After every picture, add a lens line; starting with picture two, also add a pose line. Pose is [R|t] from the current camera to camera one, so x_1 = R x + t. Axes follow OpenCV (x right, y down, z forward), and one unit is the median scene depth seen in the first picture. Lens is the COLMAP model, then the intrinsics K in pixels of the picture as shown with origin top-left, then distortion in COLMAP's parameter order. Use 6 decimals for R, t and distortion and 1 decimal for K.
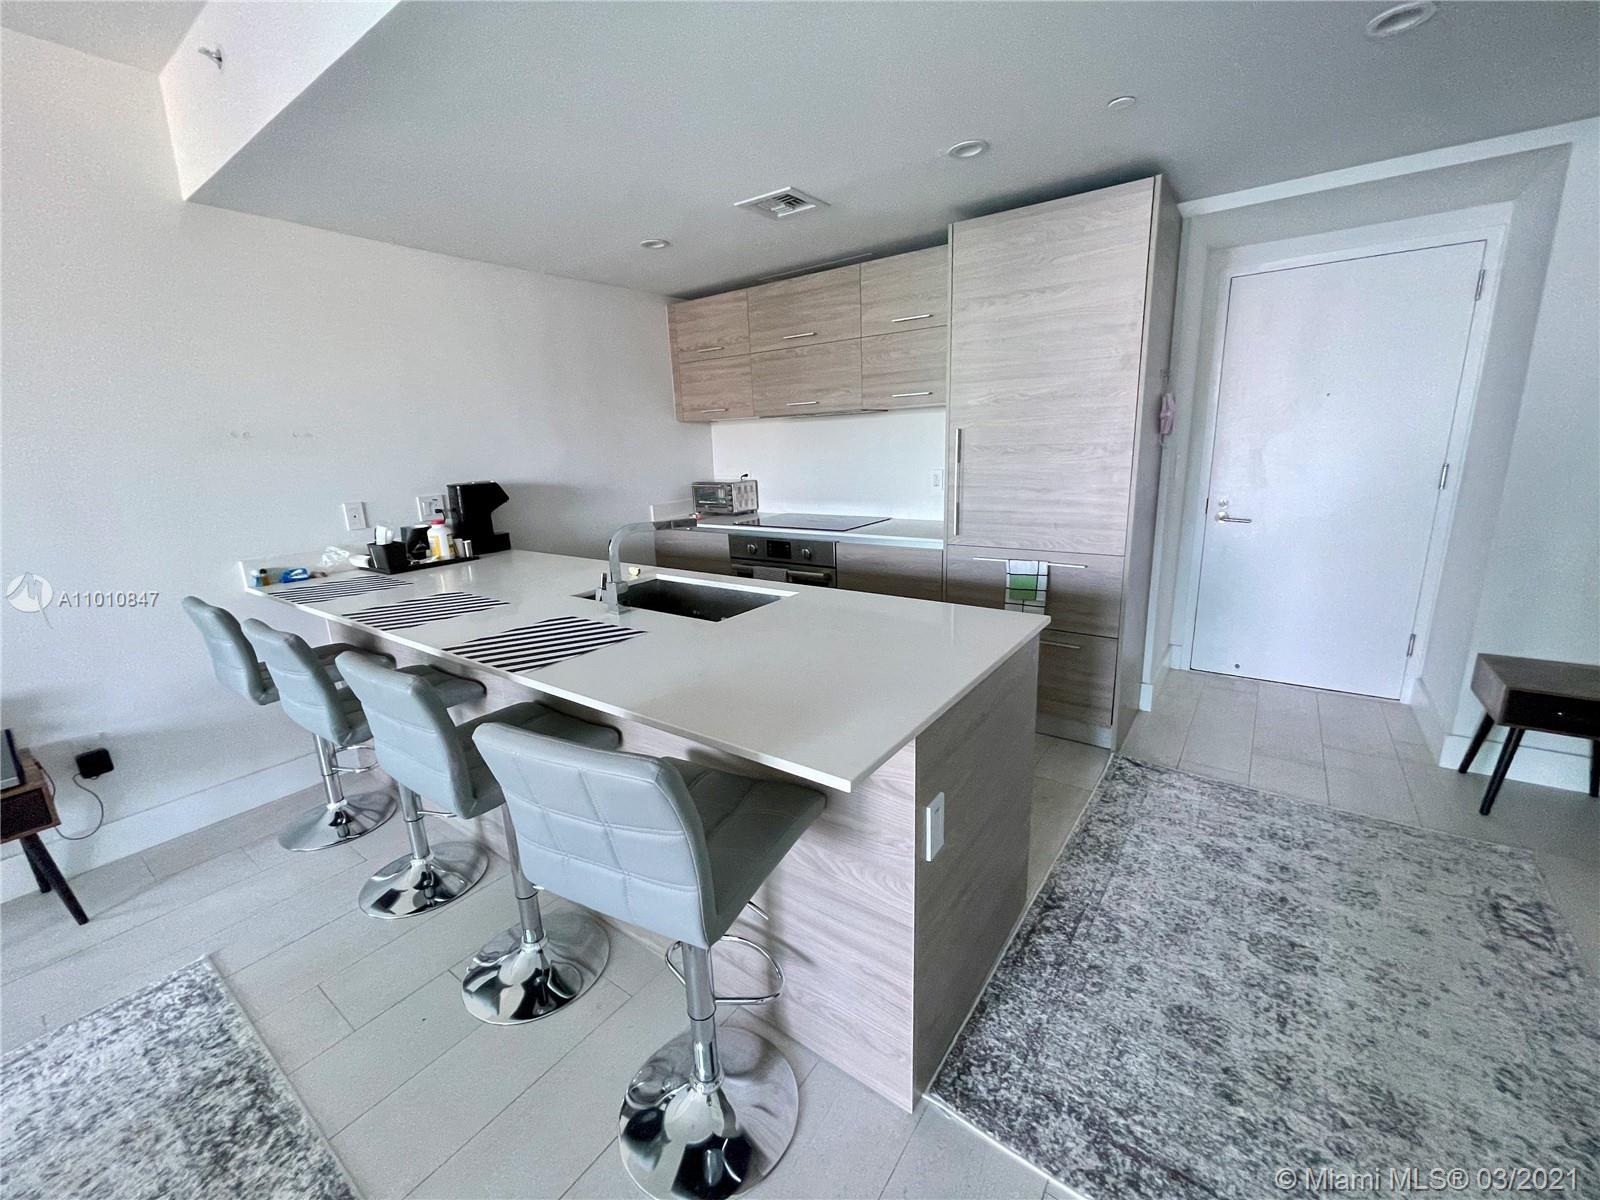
lens RADIAL K [[647.0, 0, 798.4], [0, 647.0, 592.2], [0, 0, 1]] dist [-0.007602, 0.002531]
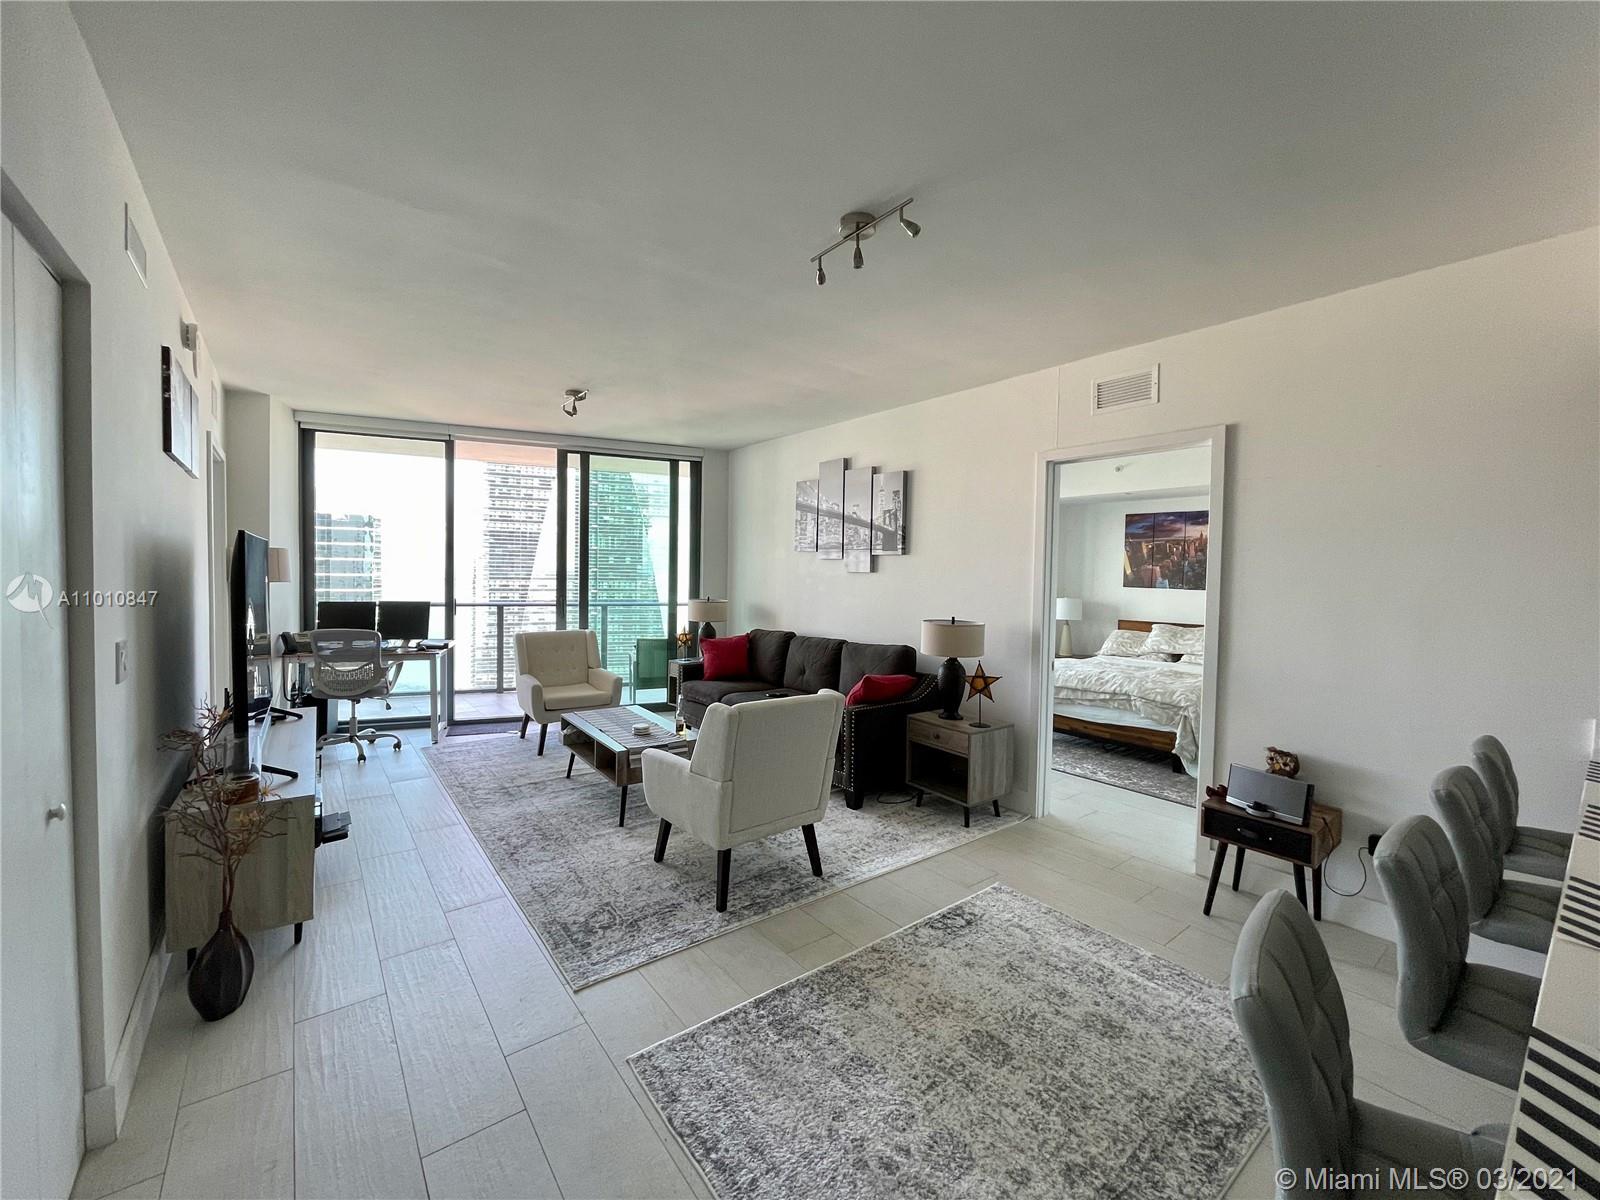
lens RADIAL K [[647.0, 0, 796.4], [0, 647.0, 593.9], [0, 0, 1]] dist [-0.007602, 0.002531]
pose [[-0.275545, 0.066054, -0.959016, 0.222544], [-0.227764, 0.964743, 0.131890, -0.068064], [0.933916, 0.254771, -0.250785, 0.141557]]
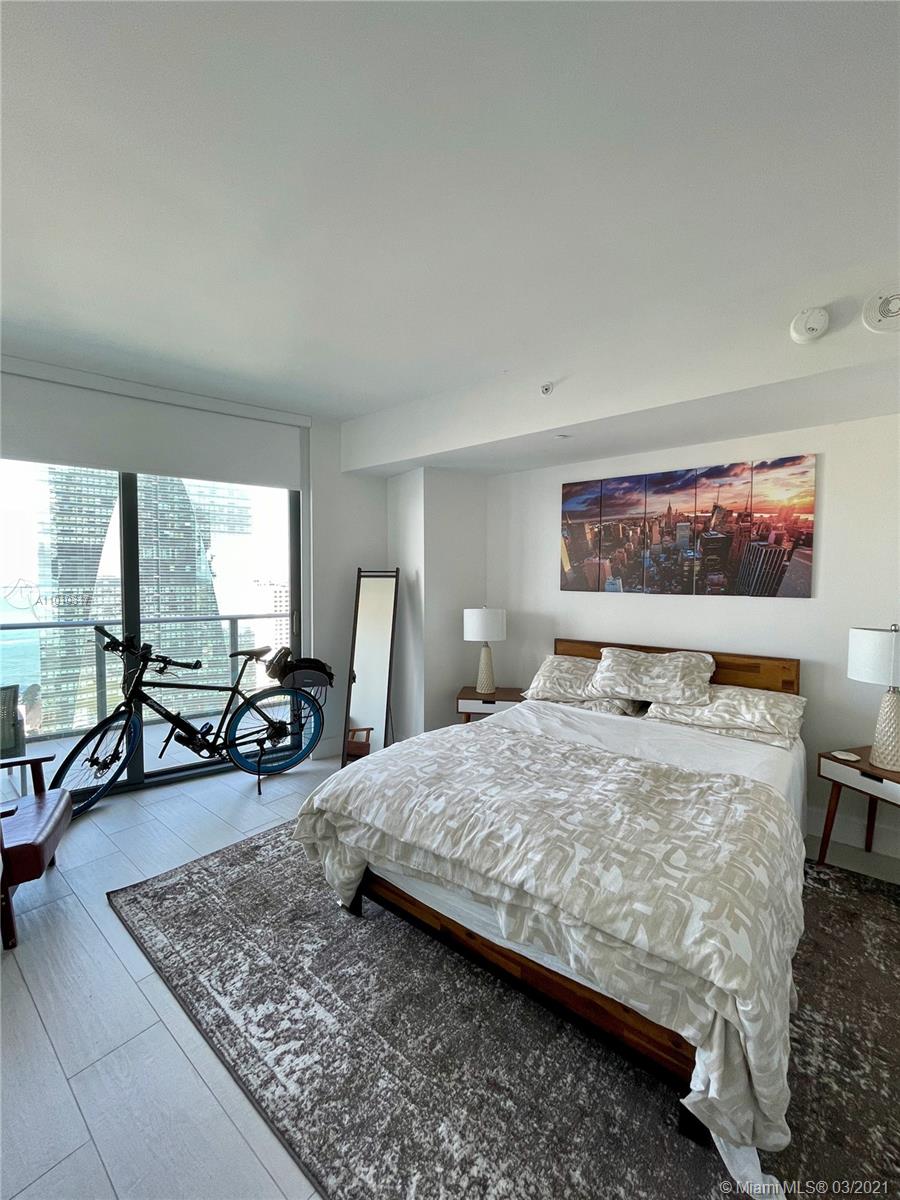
lens RADIAL K [[485.3, 0, 457.5], [0, 485.3, 598.8], [0, 0, 1]] dist [-0.007602, 0.002531]
pose [[-0.041733, 0.081335, -0.995813, -1.098084], [-0.233688, 0.968241, 0.088876, -0.079801], [0.971416, 0.236419, -0.021401, 0.427016]]
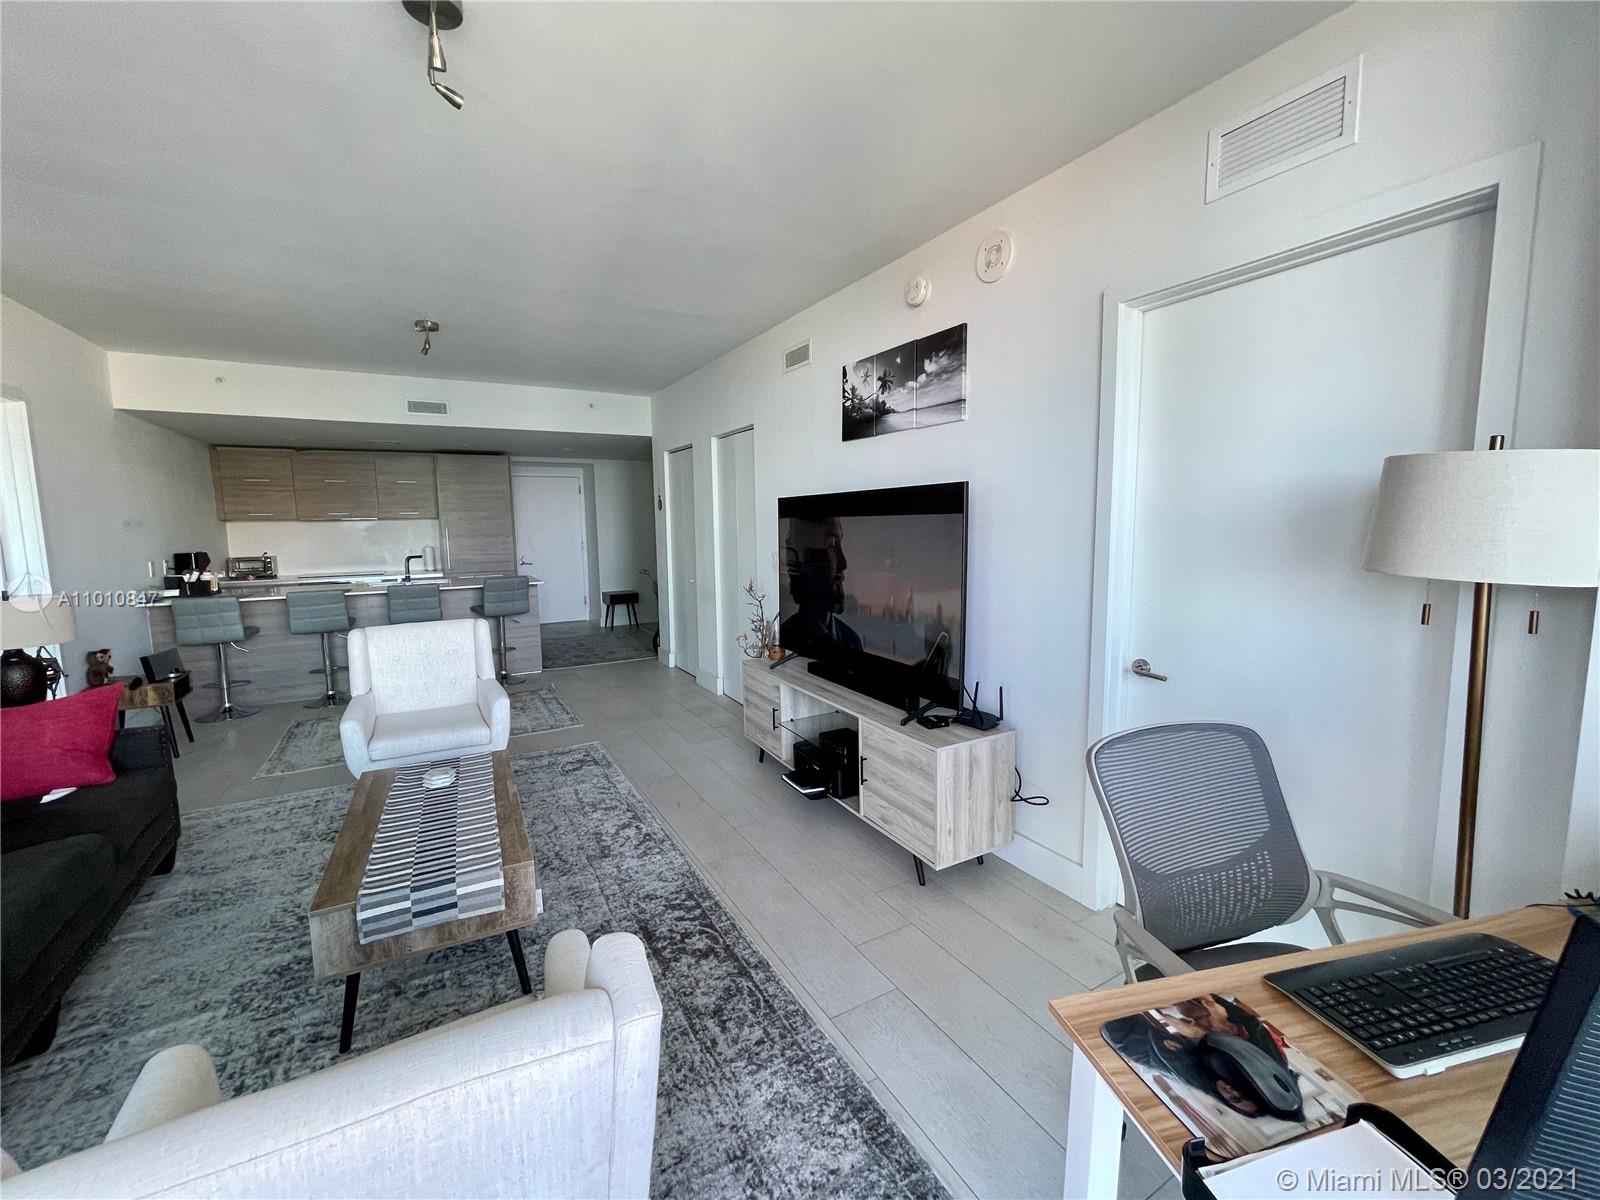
lens RADIAL K [[647.0, 0, 801.7], [0, 647.0, 595.1], [0, 0, 1]] dist [-0.007602, 0.002531]
pose [[0.401411, -0.074956, 0.912826, -1.426286], [0.209995, 0.977628, -0.012067, 0.310889], [-0.891499, 0.196533, 0.408171, -1.166103]]
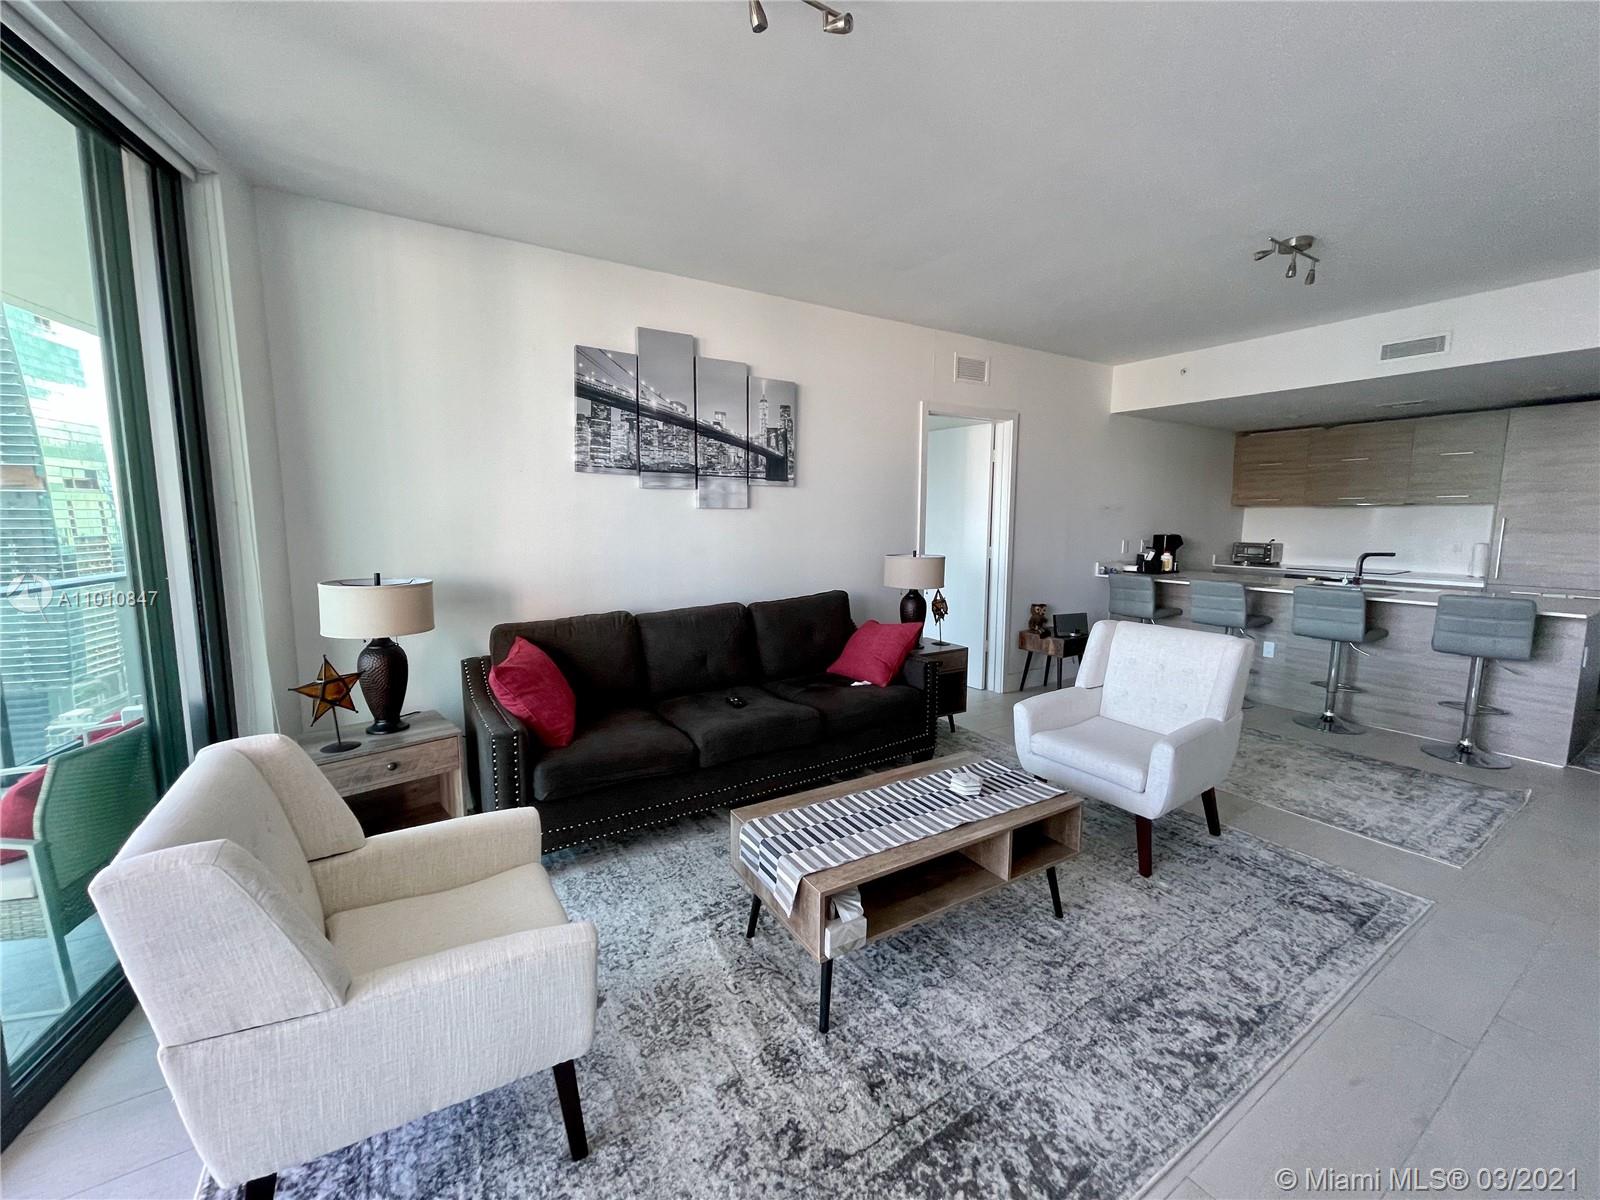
lens RADIAL K [[647.0, 0, 790.5], [0, 647.0, 596.0], [0, 0, 1]] dist [-0.007602, 0.002531]
pose [[0.930627, 0.081124, -0.356864, -0.837210], [-0.116806, 0.989963, -0.079563, 0.298050], [0.346827, 0.115727, 0.930762, -1.175525]]
